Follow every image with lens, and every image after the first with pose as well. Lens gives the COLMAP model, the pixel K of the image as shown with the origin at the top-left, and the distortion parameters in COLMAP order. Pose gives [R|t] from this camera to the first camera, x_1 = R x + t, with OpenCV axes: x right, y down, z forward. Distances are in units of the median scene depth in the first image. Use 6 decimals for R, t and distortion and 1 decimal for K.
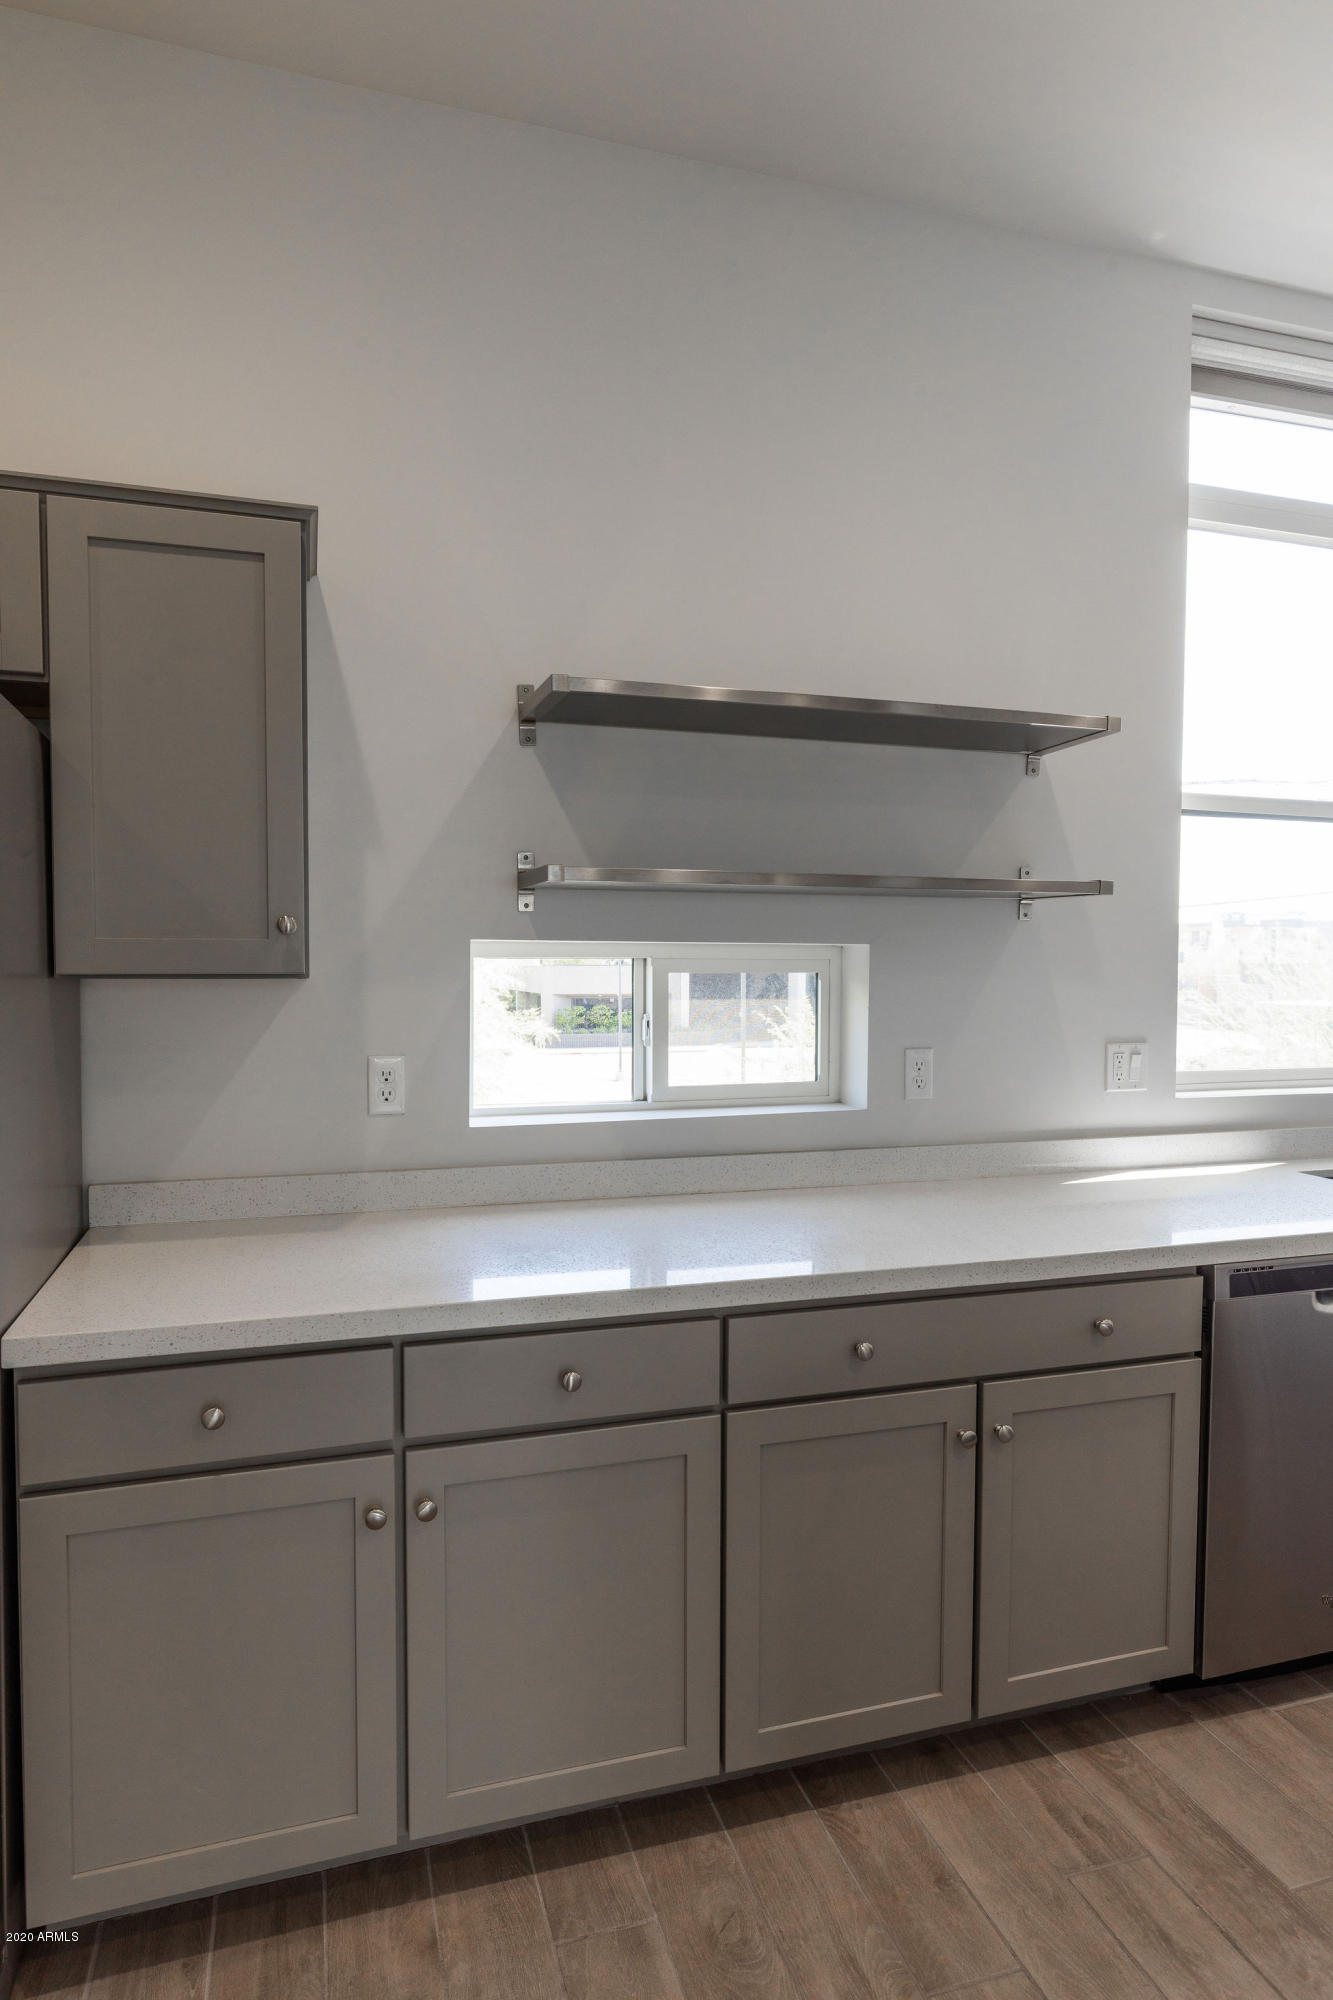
lens RADIAL K [[1163.7, 0, 660.1], [0, 1163.7, 1019.6], [0, 0, 1]] dist [0.004652, 0.001214]
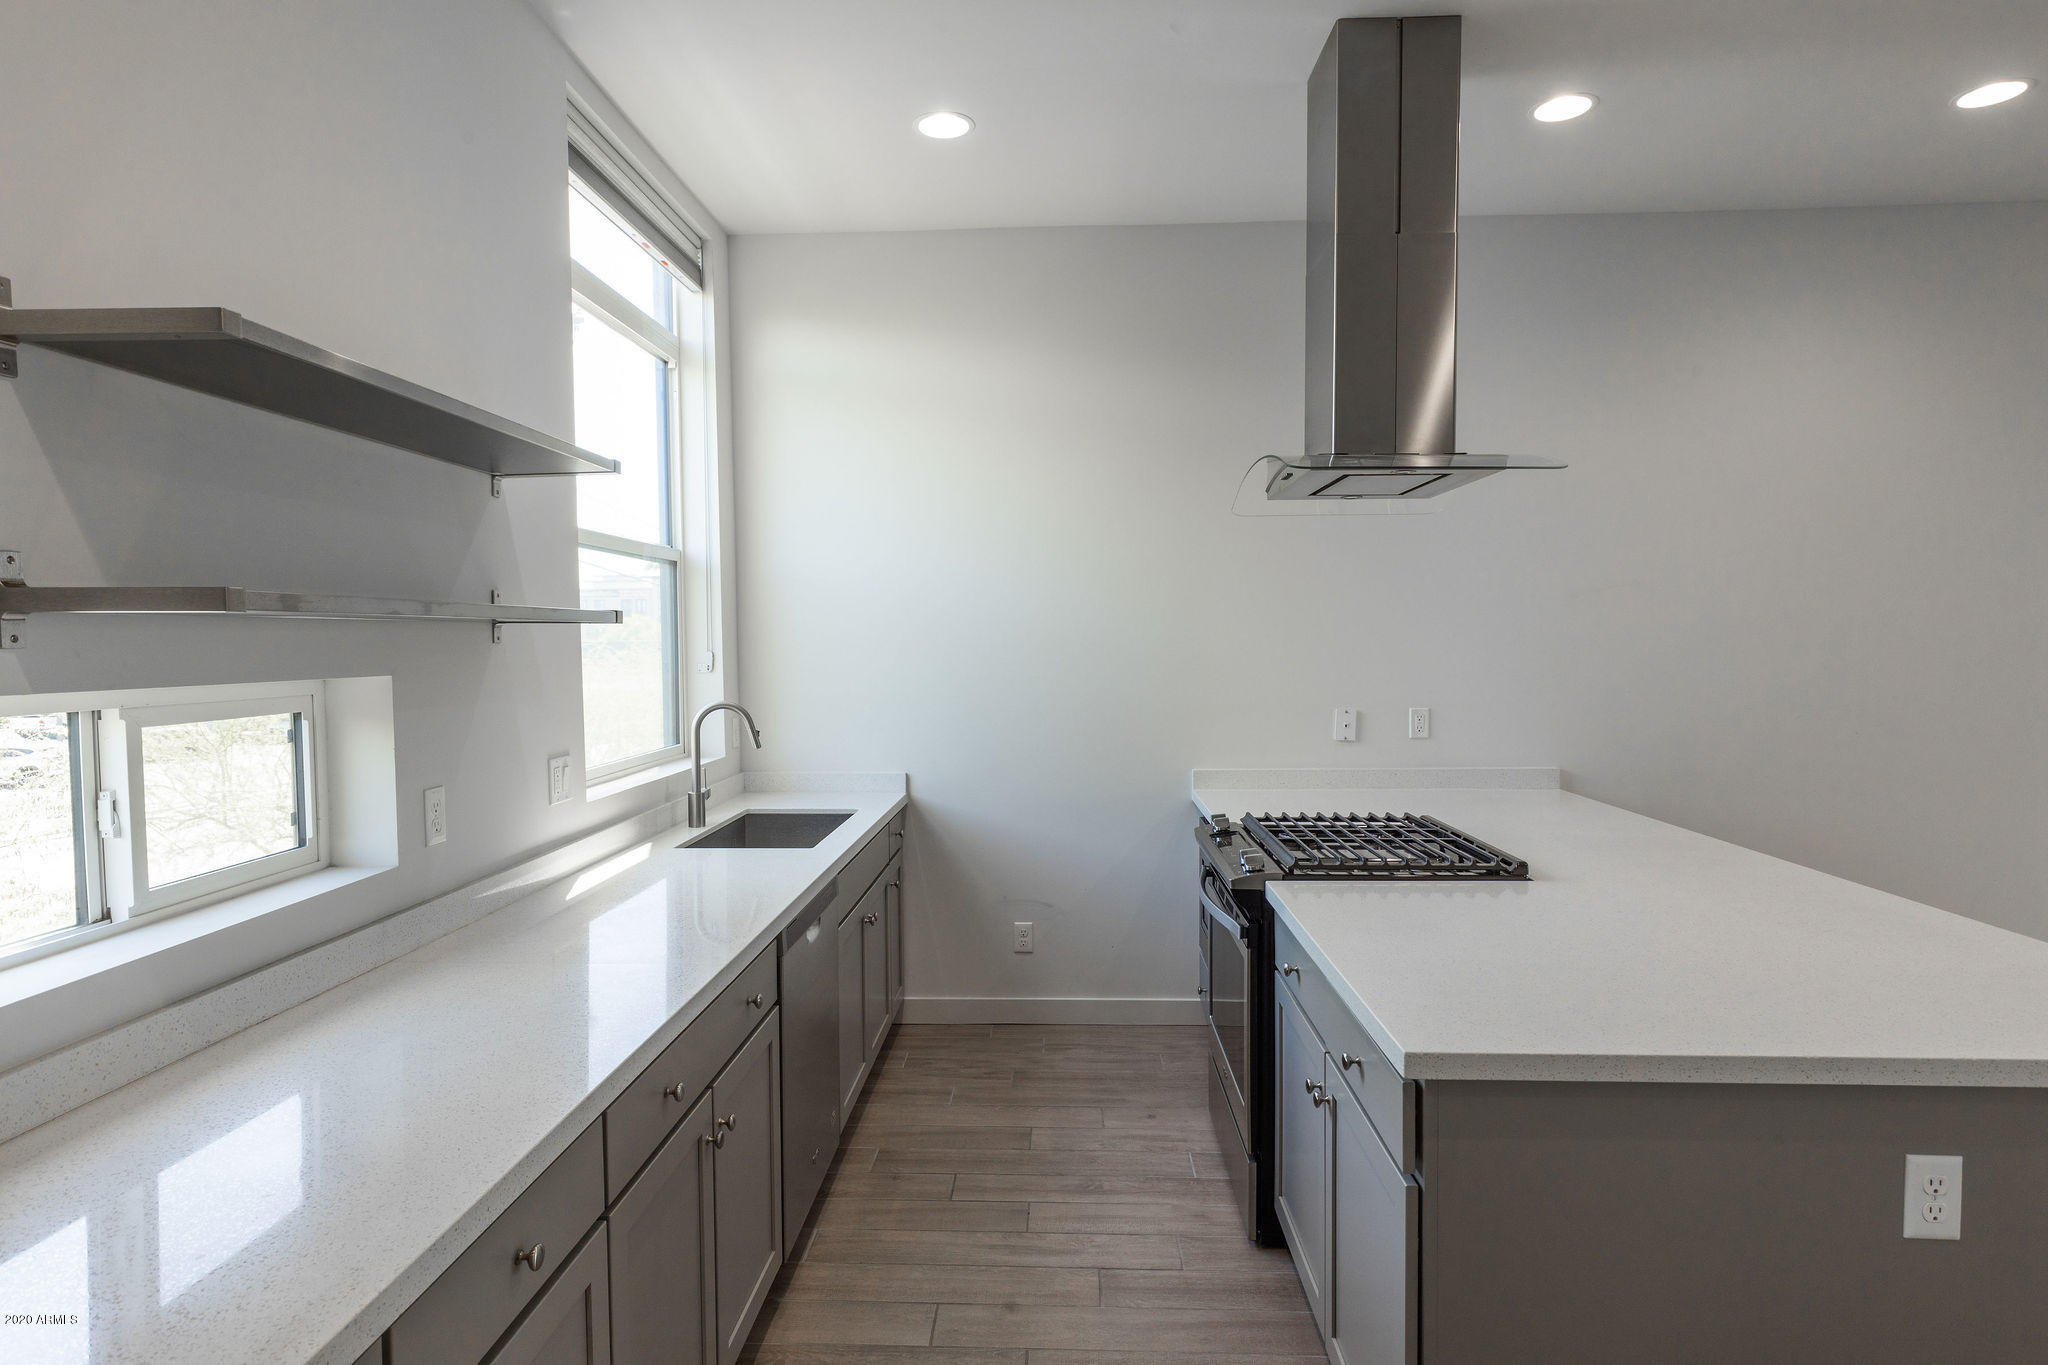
lens RADIAL K [[1101.2, 0, 1007.3], [0, 1101.2, 683.1], [0, 0, 1]] dist [-0.005096, -0.001473]
pose [[0.340753, -0.044327, 0.939107, -0.485351], [0.057733, 0.997989, 0.026158, -0.060748], [-0.938379, 0.045304, 0.342627, 0.323683]]
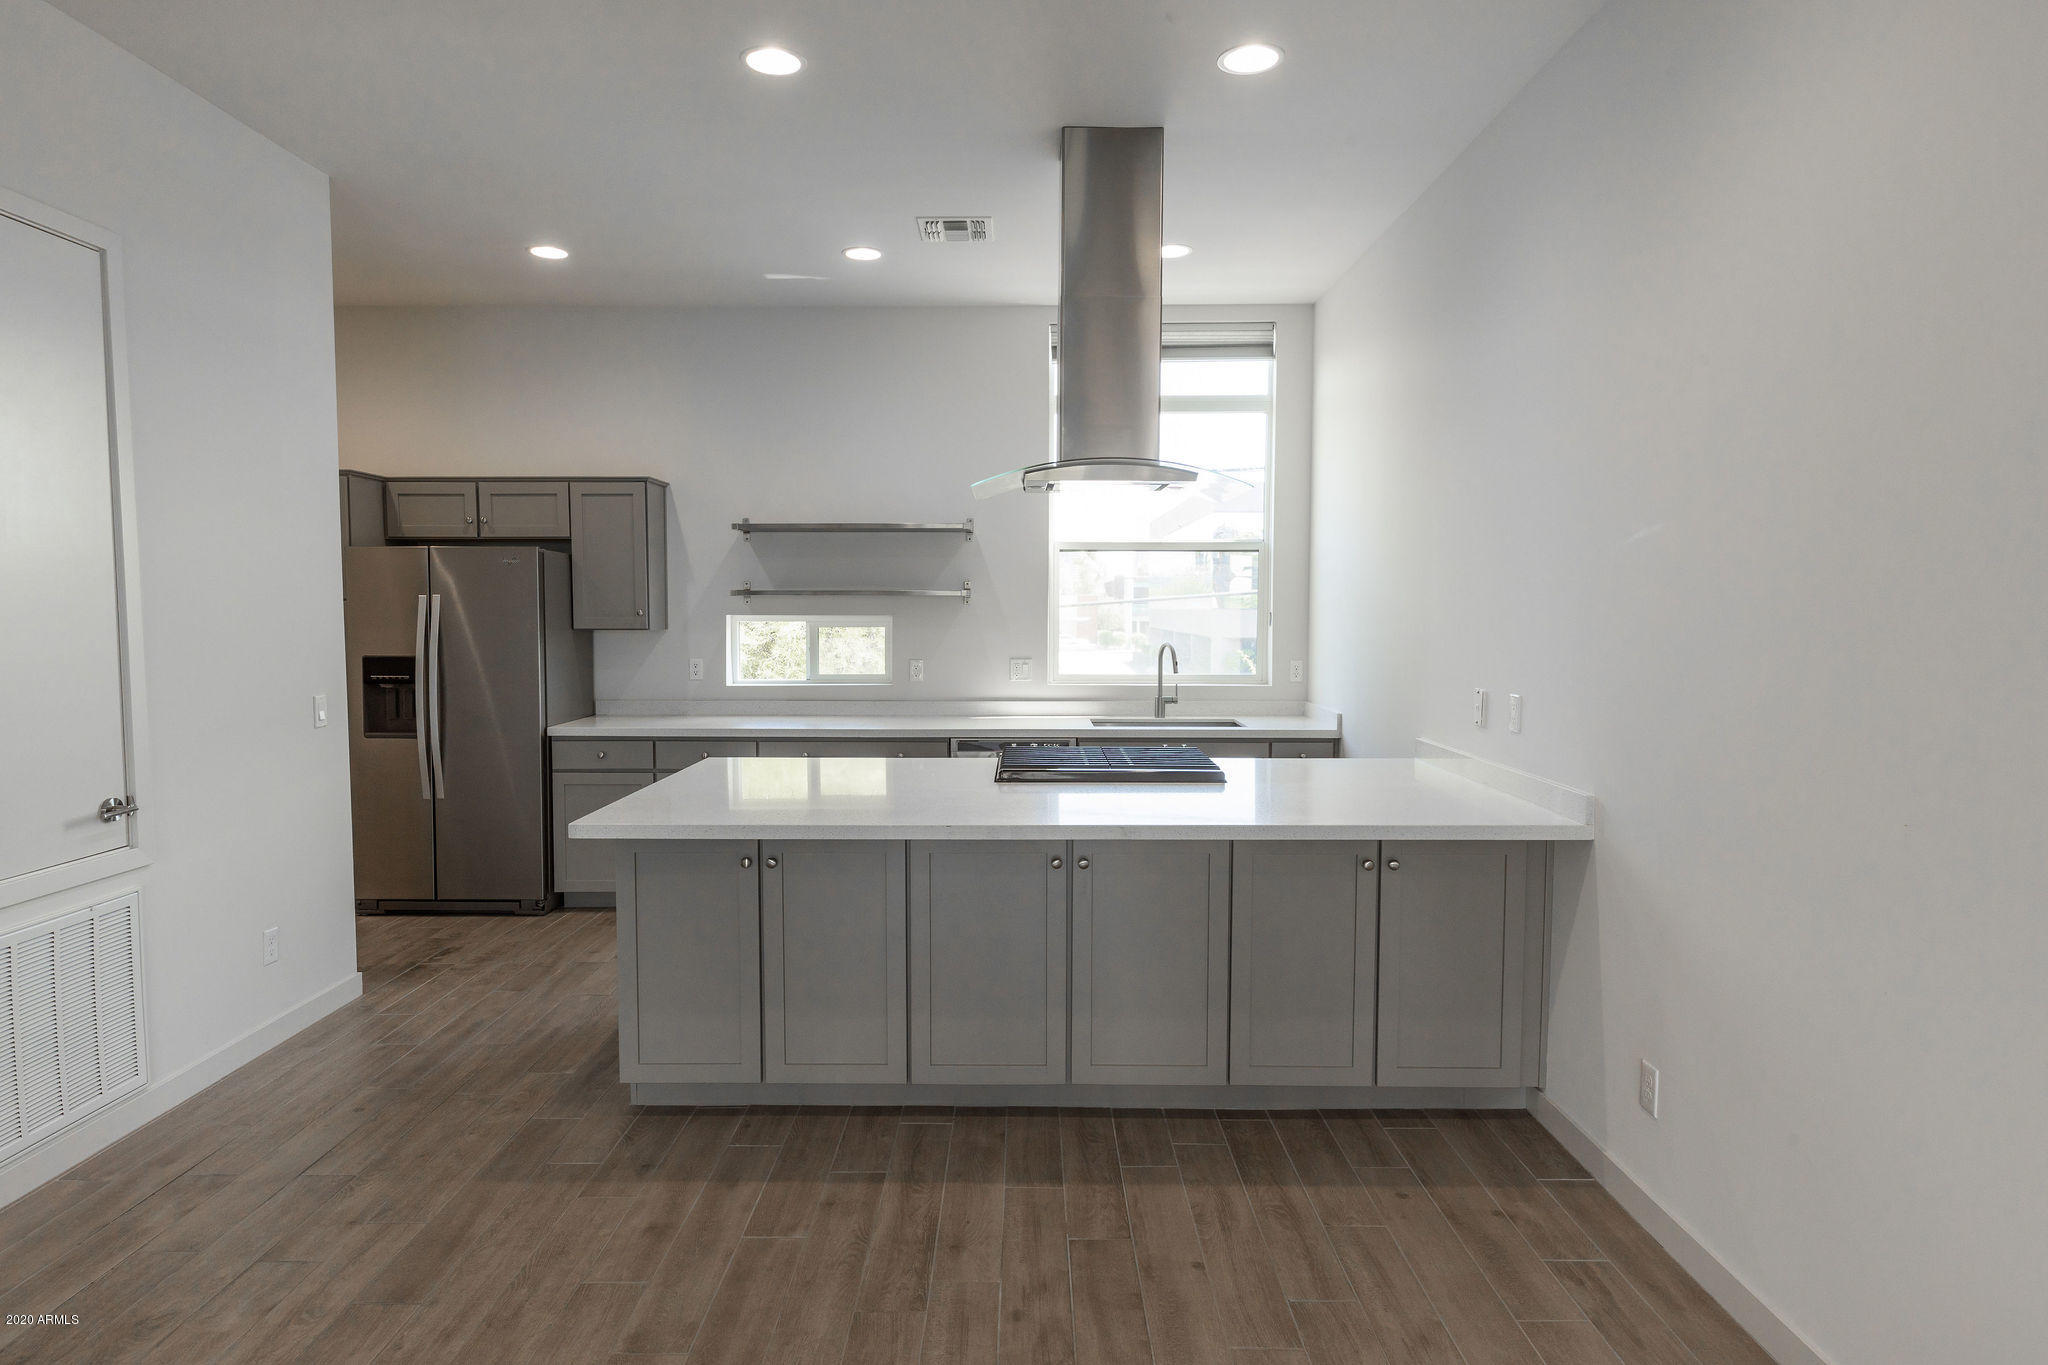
lens RADIAL K [[1177.5, 0, 1016.0], [0, 1177.5, 677.0], [0, 0, 1]] dist [0.006583, 0.002344]
pose [[0.954757, 0.015004, -0.297008, 1.281386], [-0.011952, 0.999856, 0.012088, 0.032956], [0.297147, -0.007991, 0.954798, -1.385026]]
